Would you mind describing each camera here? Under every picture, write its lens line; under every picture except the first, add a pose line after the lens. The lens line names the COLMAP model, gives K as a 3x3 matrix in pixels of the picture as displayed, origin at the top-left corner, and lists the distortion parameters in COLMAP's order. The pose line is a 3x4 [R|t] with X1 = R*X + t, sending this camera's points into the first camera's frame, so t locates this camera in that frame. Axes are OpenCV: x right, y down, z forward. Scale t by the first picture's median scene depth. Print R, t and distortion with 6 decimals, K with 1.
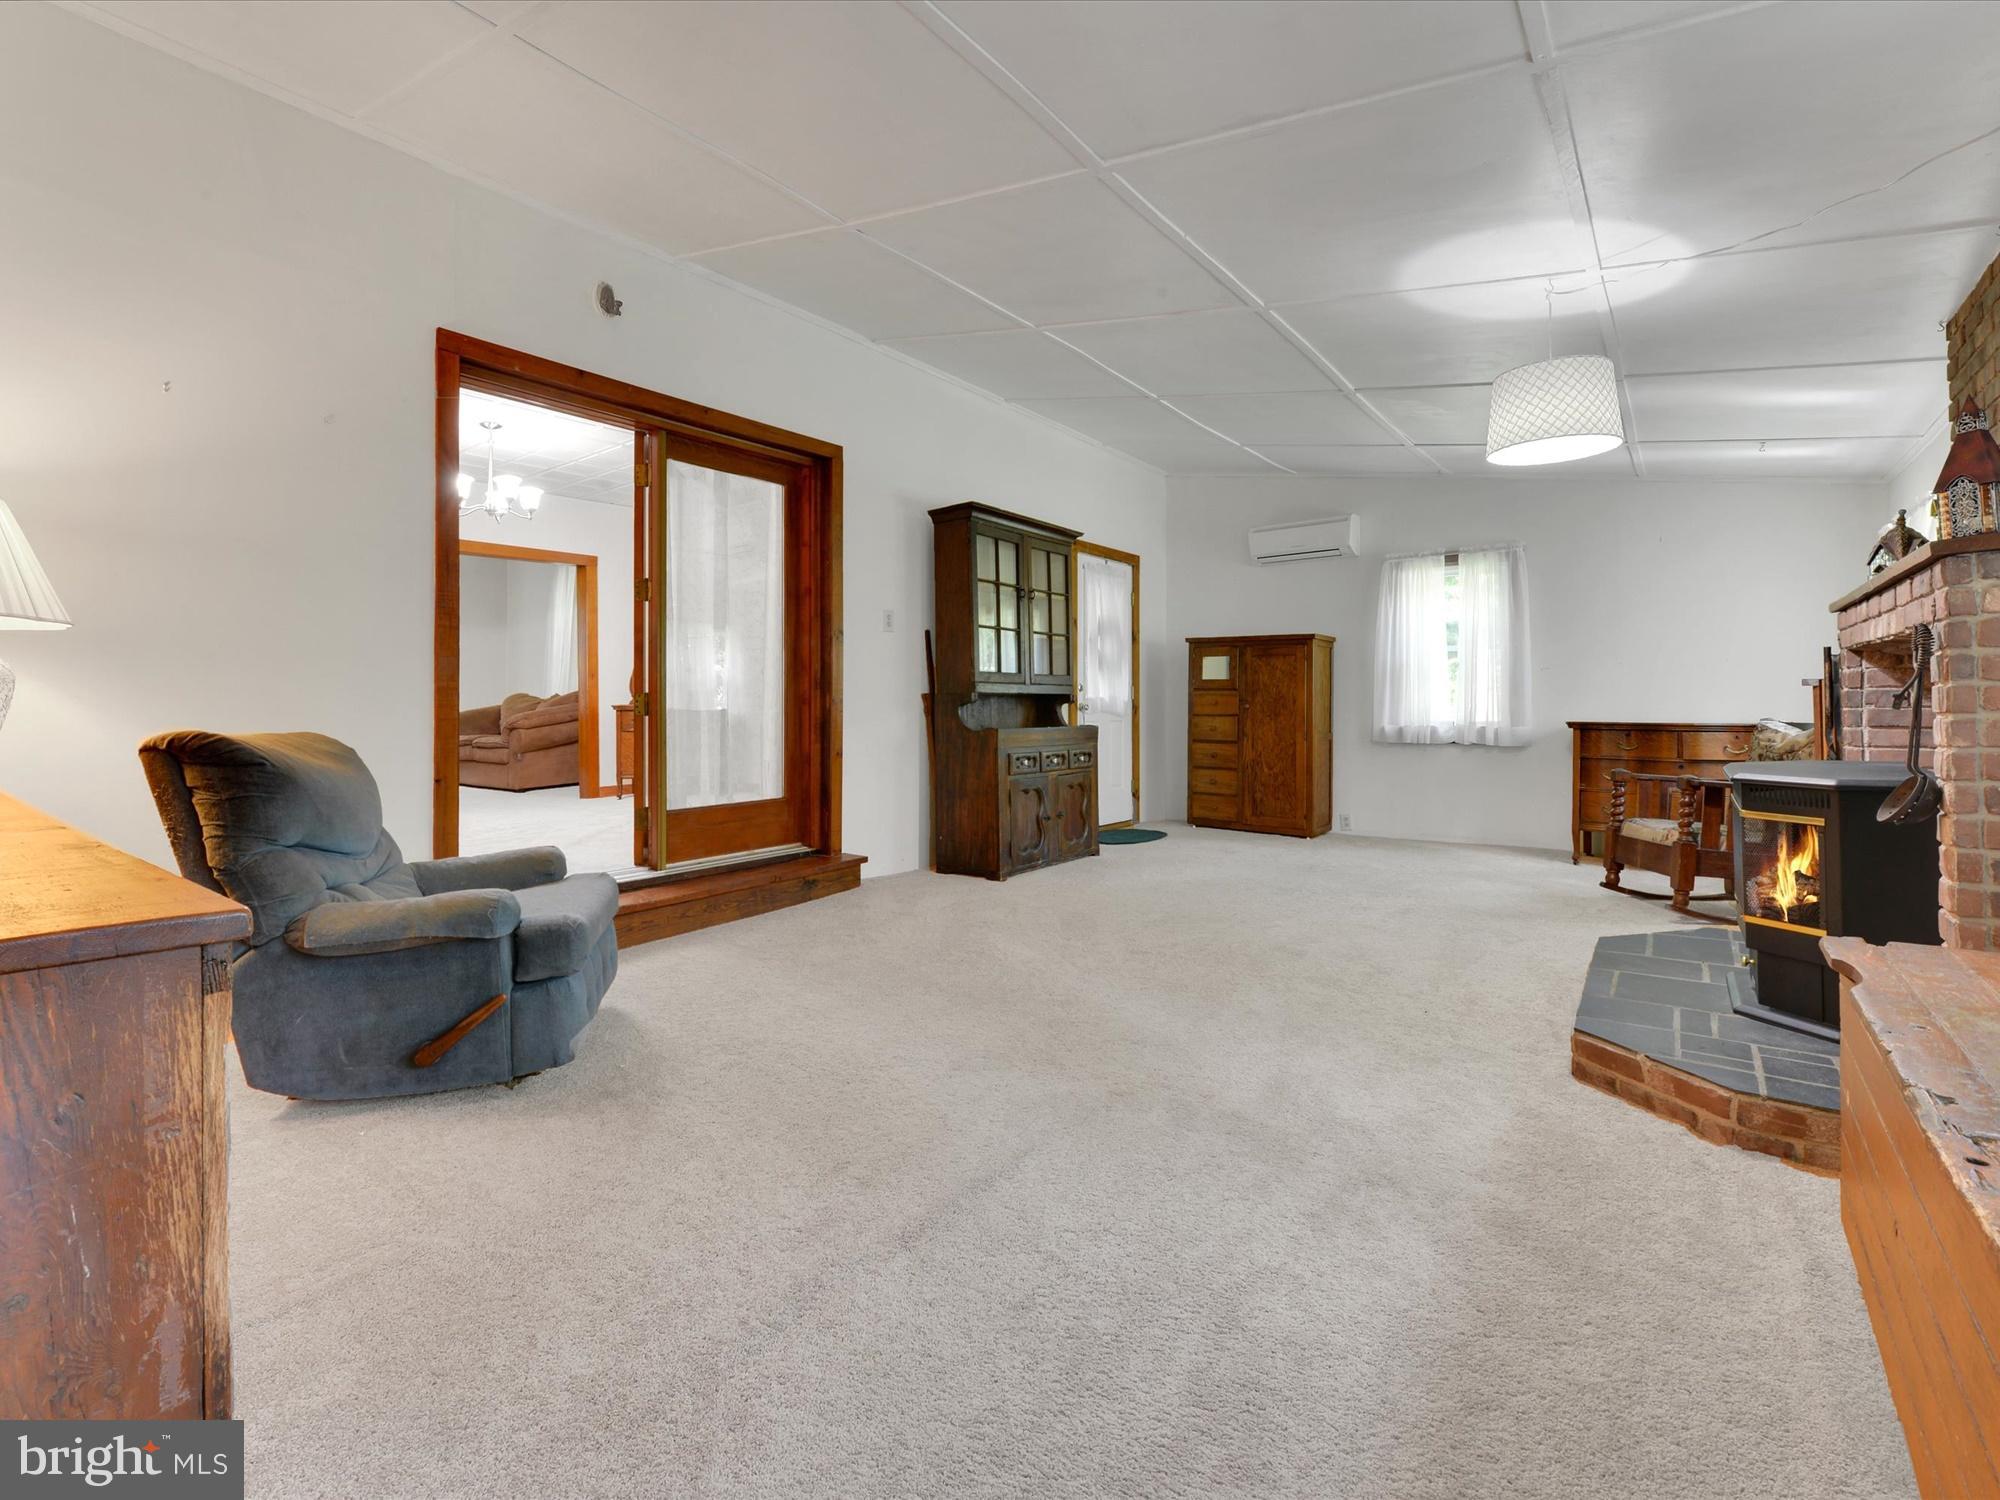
lens RADIAL K [[888.3, 0, 997.3], [0, 888.3, 695.5], [0, 0, 1]] dist [-0.001101, -0.000304]
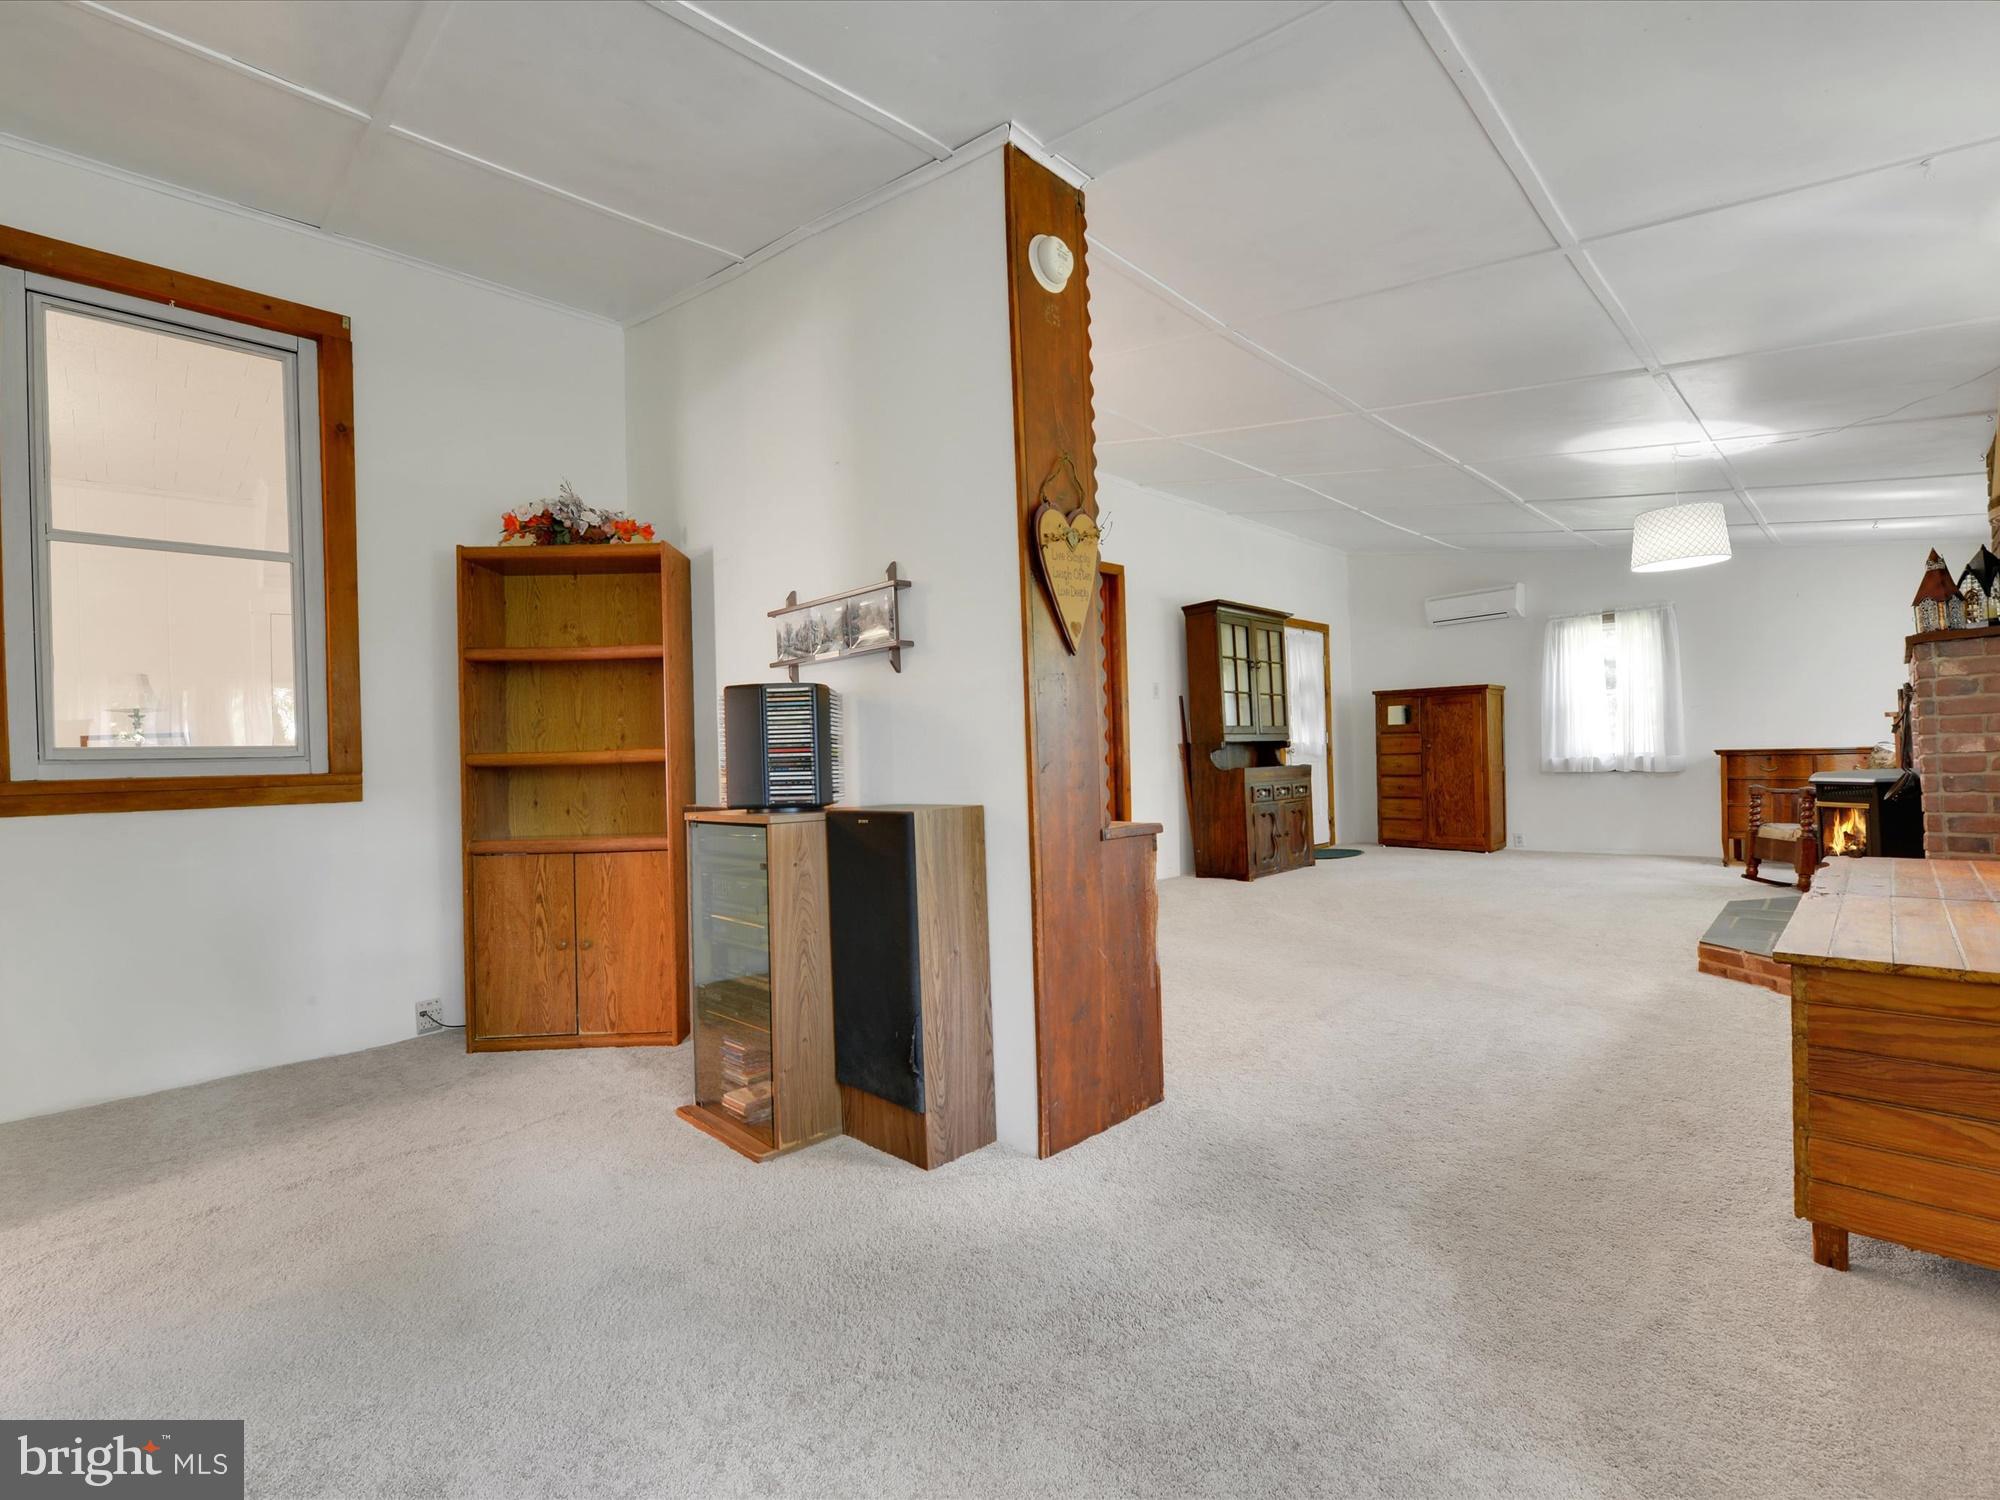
lens RADIAL K [[890.4, 0, 987.5], [0, 890.4, 754.1], [0, 0, 1]] dist [-0.003141, -0.000599]
pose [[0.989523, -0.030674, -0.141077, -0.178527], [0.031833, 0.999475, 0.005967, -0.003885], [0.140820, -0.010395, 0.989981, -0.356290]]
